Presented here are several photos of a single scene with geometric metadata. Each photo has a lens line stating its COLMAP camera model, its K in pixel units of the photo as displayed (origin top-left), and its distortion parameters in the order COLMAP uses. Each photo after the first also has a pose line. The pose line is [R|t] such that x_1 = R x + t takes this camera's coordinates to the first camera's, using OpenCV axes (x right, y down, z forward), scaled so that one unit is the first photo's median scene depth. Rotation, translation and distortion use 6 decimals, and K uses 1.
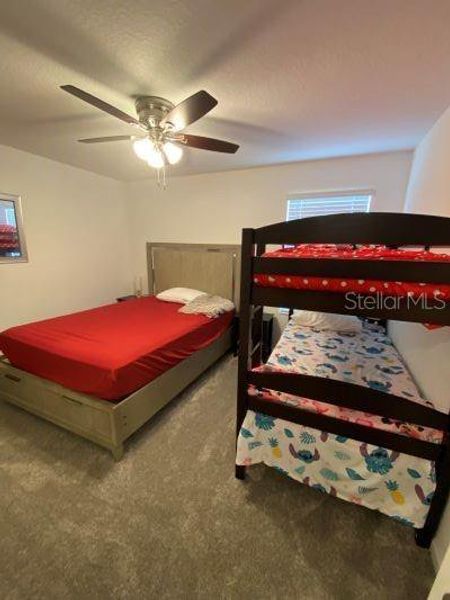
lens RADIAL K [[244.9, 0, 224.9], [0, 244.9, 301.6], [0, 0, 1]] dist [0.024981, -0.021691]
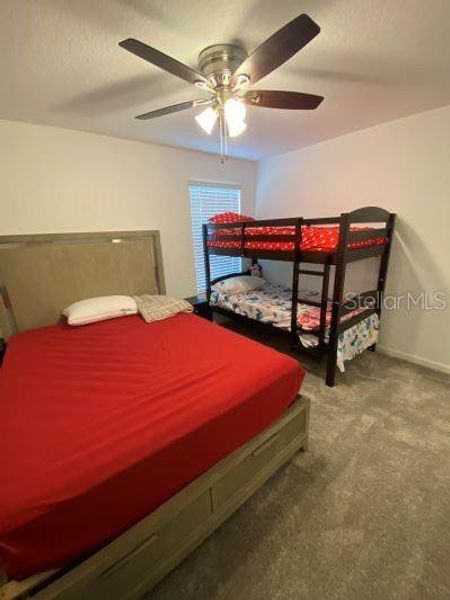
lens RADIAL K [[244.9, 0, 224.9], [0, 244.9, 301.6], [0, 0, 1]] dist [0.024981, -0.021691]
pose [[0.445937, -0.291448, 0.846285, -1.066634], [0.248764, 0.948607, 0.195604, -0.165877], [-0.859800, 0.123298, 0.495521, 0.614241]]
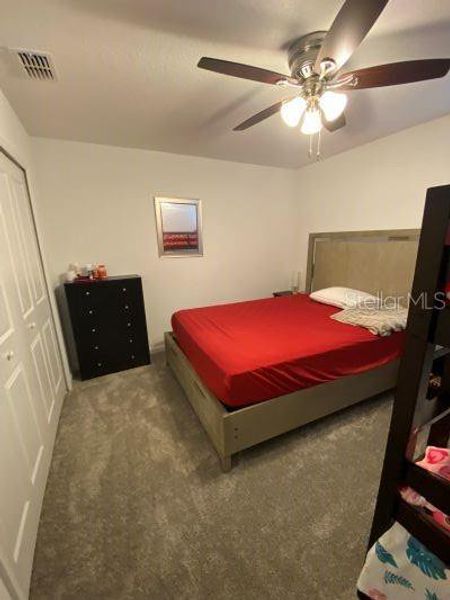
lens RADIAL K [[244.9, 0, 224.9], [0, 244.9, 301.6], [0, 0, 1]] dist [0.024981, -0.021691]
pose [[0.766931, 0.118735, -0.630649, 0.064485], [-0.101676, 0.992803, 0.063271, -0.040007], [0.633623, 0.015597, 0.773484, 0.234819]]
